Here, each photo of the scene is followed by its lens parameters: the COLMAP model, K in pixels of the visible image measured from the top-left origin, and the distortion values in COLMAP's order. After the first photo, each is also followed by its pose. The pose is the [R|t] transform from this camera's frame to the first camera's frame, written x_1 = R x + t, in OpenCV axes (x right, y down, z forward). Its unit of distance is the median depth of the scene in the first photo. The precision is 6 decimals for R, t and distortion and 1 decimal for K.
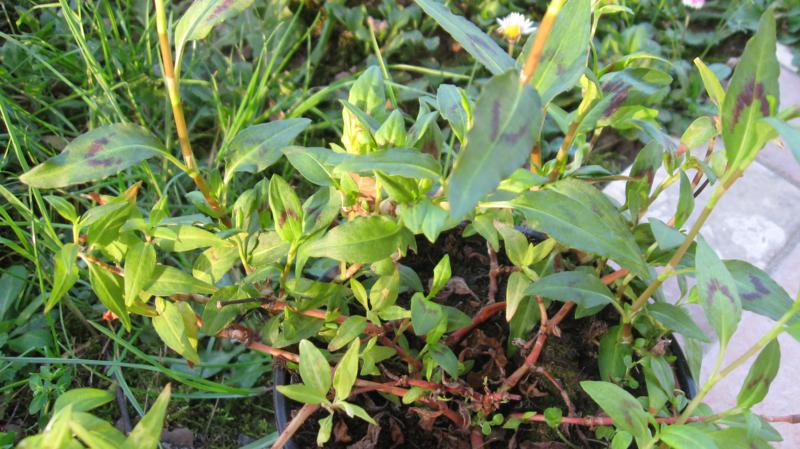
lens RADIAL K [[848.6, 0, 406.1], [0, 848.6, 223.8], [0, 0, 1]] dist [-0.119897, 0.000000]
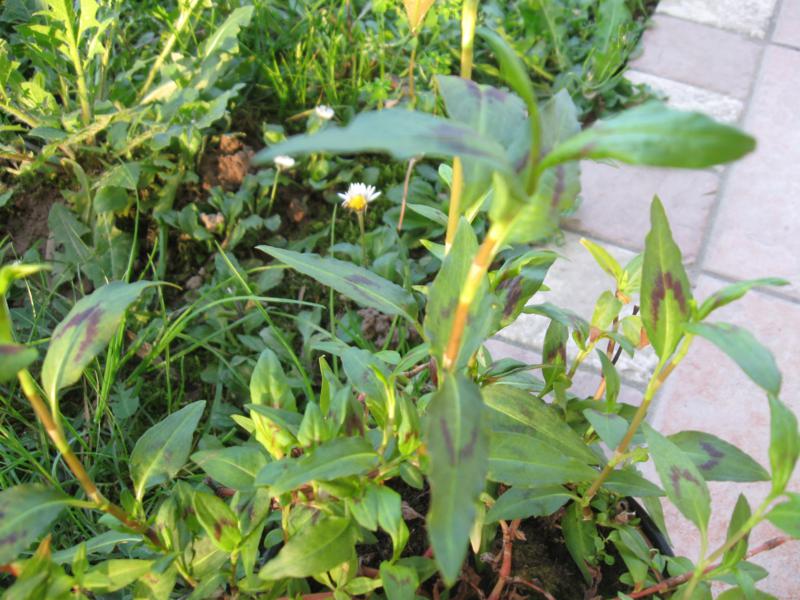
lens RADIAL K [[846.6, 0, 400.1], [0, 846.6, 305.1], [0, 0, 1]] dist [-0.113795, 0.000000]
pose [[0.942426, -0.294631, 0.158195, -0.027214], [0.297897, 0.954593, 0.003202, -0.170324], [-0.151956, 0.044108, 0.987403, 0.054596]]
